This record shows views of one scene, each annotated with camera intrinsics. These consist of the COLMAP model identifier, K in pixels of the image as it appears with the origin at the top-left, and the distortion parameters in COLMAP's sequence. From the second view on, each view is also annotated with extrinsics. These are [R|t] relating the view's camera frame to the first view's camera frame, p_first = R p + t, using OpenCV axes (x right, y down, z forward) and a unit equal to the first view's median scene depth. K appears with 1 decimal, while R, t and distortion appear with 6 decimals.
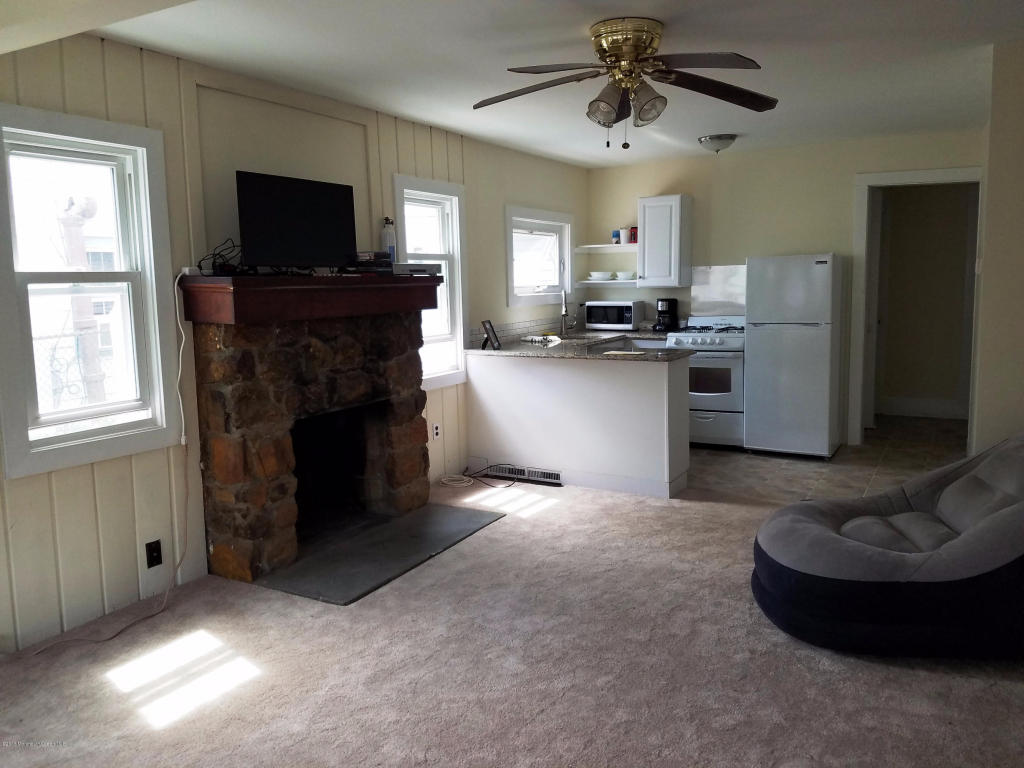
lens RADIAL K [[773.6, 0, 516.5], [0, 773.6, 380.5], [0, 0, 1]] dist [0.010150, -0.060645]
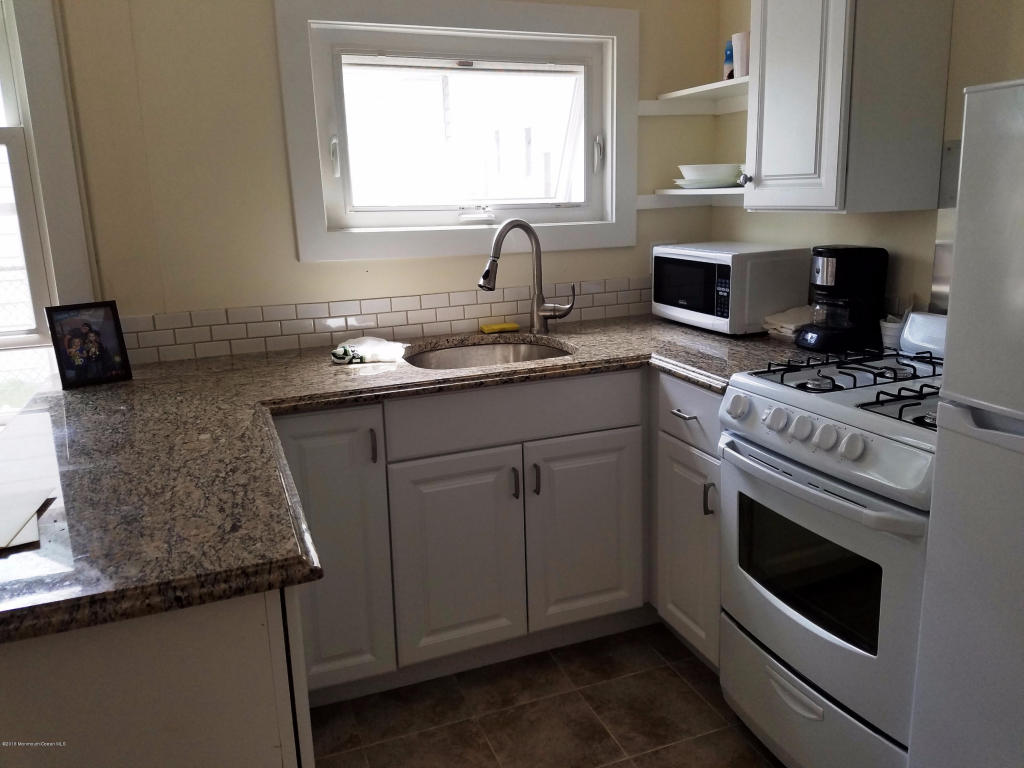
lens RADIAL K [[793.4, 0, 563.1], [0, 793.4, 374.0], [0, 0, 1]] dist [0.091873, -0.239410]
pose [[0.797281, 0.135122, -0.588289, 0.302885], [-0.071457, 0.988897, 0.130293, -0.089244], [0.599363, -0.061843, 0.798085, 0.670358]]
